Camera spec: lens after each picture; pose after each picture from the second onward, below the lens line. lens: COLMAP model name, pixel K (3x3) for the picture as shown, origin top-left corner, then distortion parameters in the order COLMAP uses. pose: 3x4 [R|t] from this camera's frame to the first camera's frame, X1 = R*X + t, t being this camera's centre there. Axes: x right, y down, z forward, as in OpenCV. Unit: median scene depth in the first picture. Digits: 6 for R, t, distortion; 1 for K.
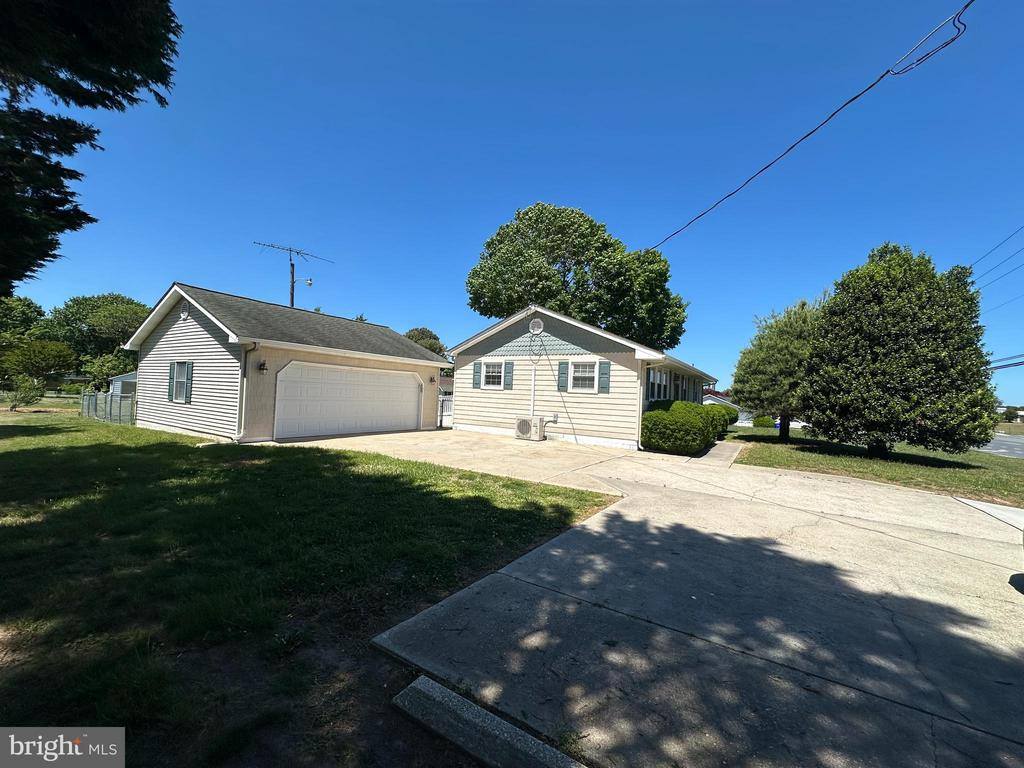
lens RADIAL K [[408.4, 0, 512.0], [0, 408.4, 384.0], [0, 0, 1]] dist [-0.001325, 0.000572]
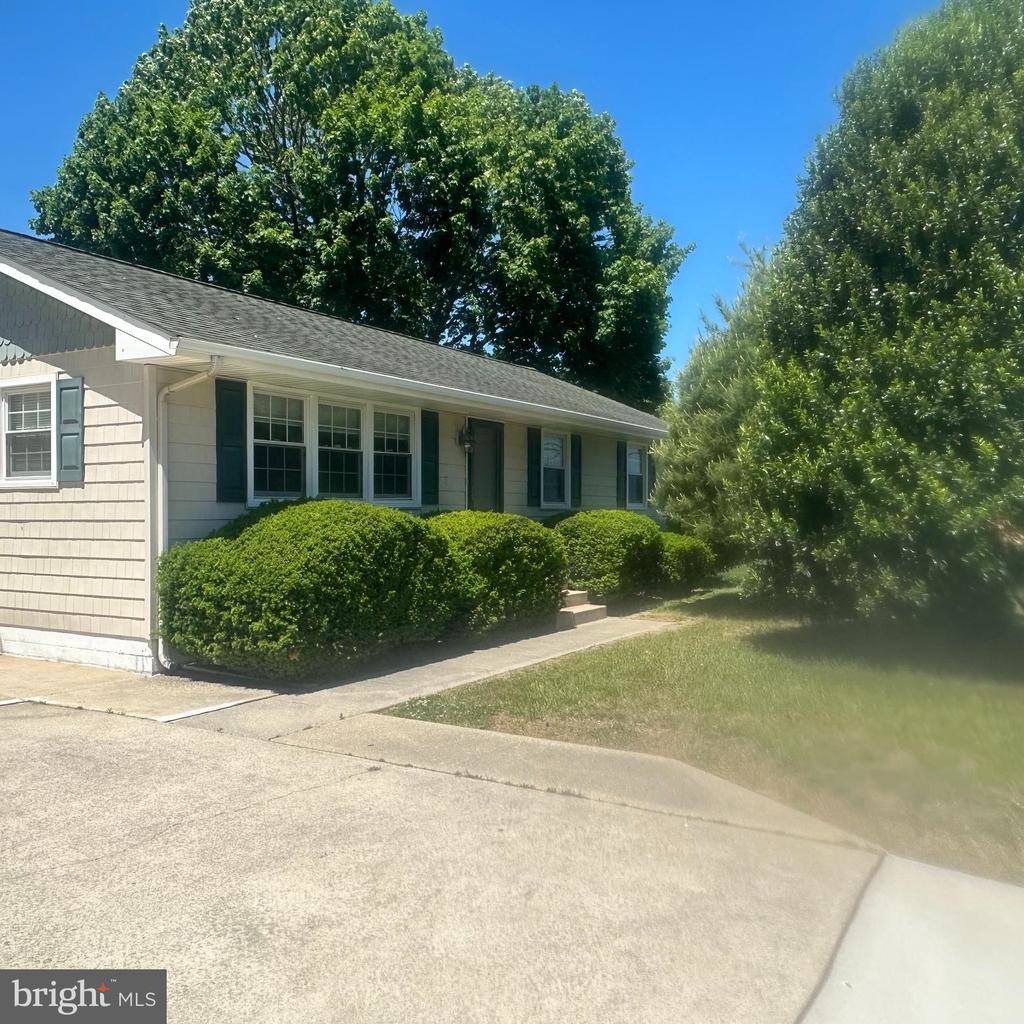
lens RADIAL K [[947.5, 0, 512.0], [0, 947.5, 512.0], [0, 0, 1]] dist [0.001517, -0.000326]
pose [[0.998941, -0.041922, 0.018946, 0.560416], [0.041430, 0.998813, 0.025631, 0.038636], [-0.019998, -0.024819, 0.999492, 0.306342]]
